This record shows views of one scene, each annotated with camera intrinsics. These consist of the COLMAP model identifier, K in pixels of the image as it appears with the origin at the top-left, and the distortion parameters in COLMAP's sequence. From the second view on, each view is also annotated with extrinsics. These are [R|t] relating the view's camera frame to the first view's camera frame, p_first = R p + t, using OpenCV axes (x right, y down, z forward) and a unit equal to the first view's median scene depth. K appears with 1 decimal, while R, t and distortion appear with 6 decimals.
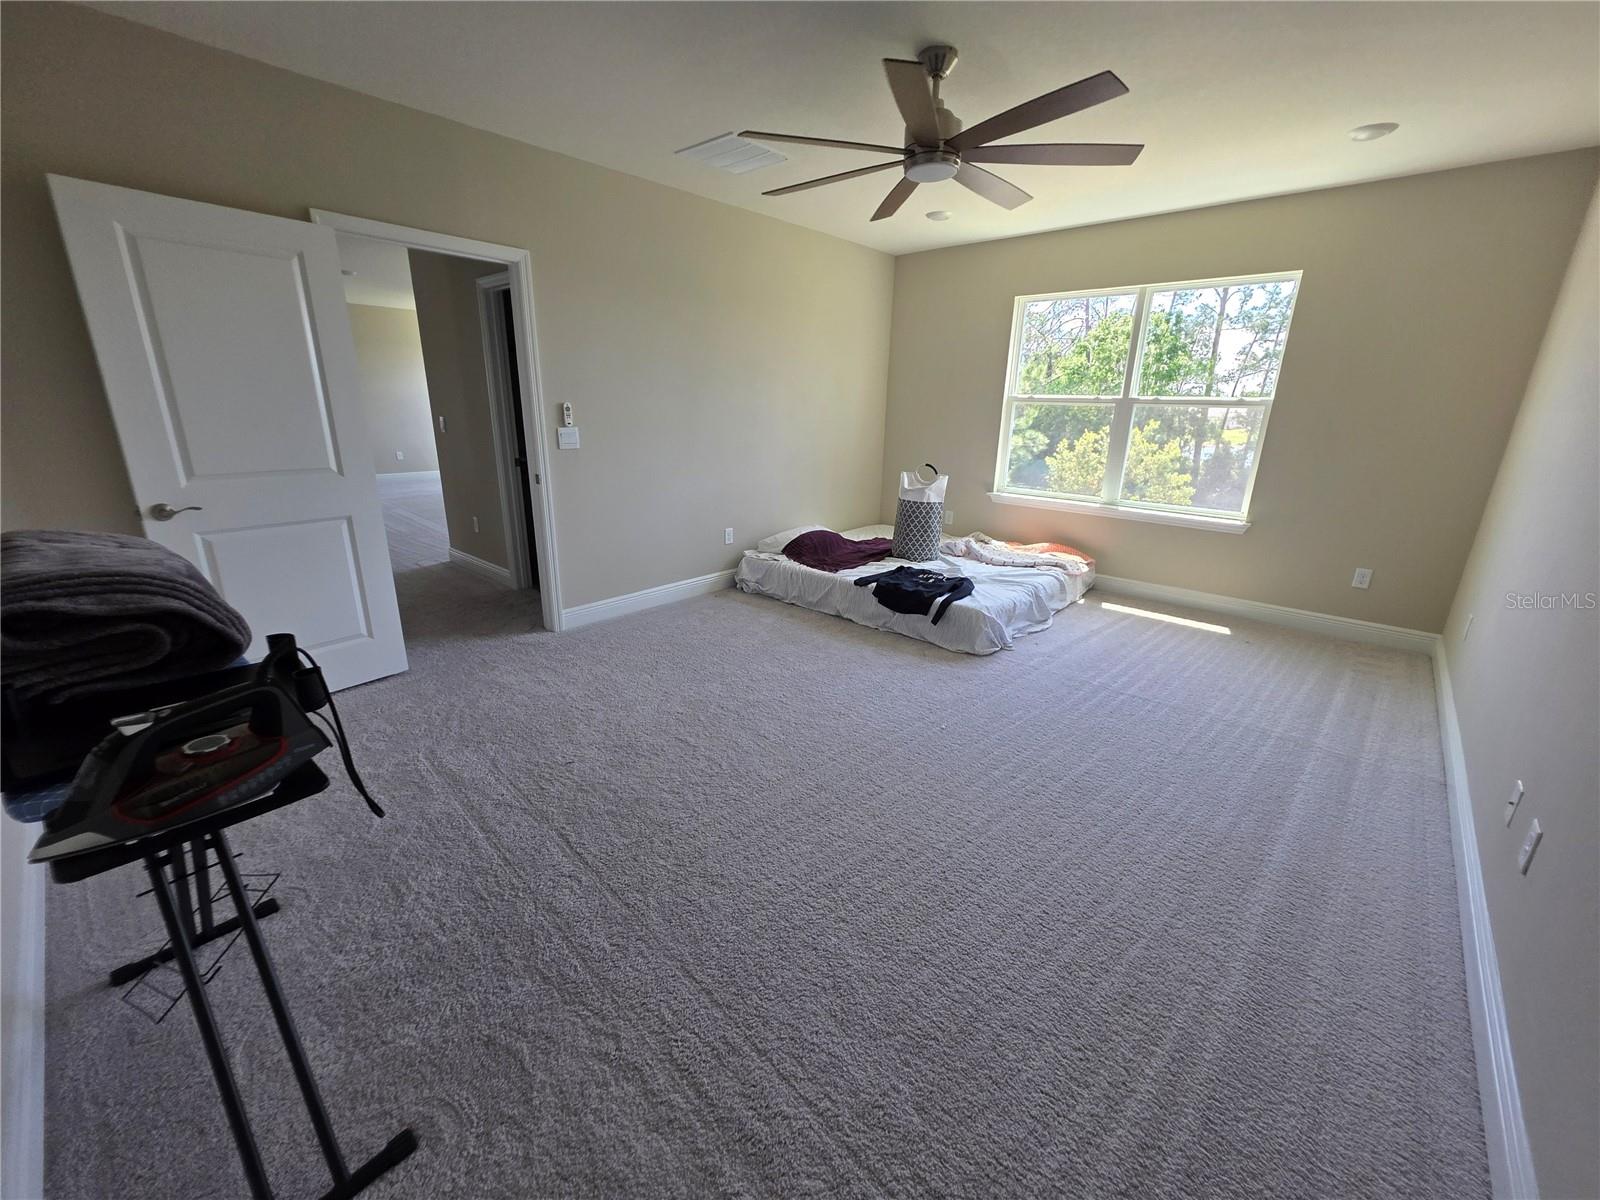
lens RADIAL K [[640.1, 0, 803.6], [0, 640.1, 604.2], [0, 0, 1]] dist [0.004025, 0.000169]
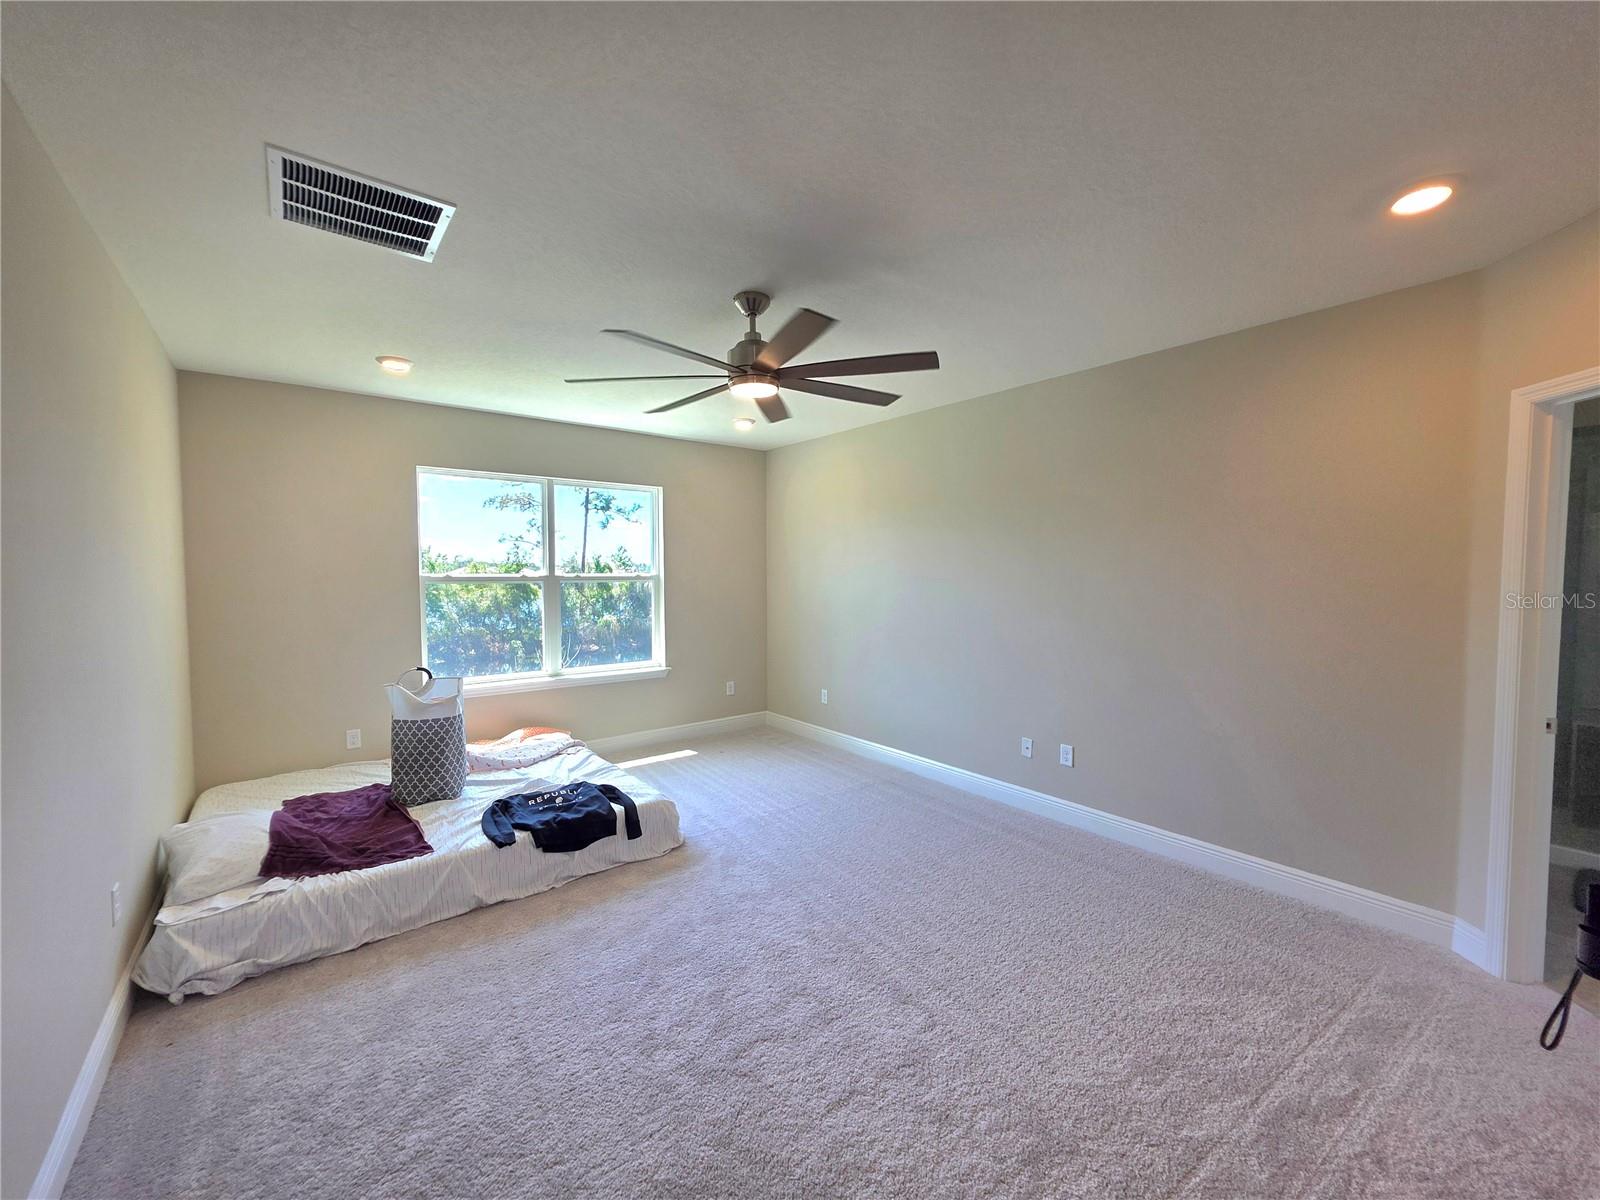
lens RADIAL K [[640.1, 0, 799.9], [0, 640.1, 591.7], [0, 0, 1]] dist [0.004025, 0.000169]
pose [[0.181982, -0.054060, 0.981815, -0.503457], [0.304992, 0.952346, -0.004093, -0.183822], [-0.934806, 0.300190, 0.189798, 0.468166]]
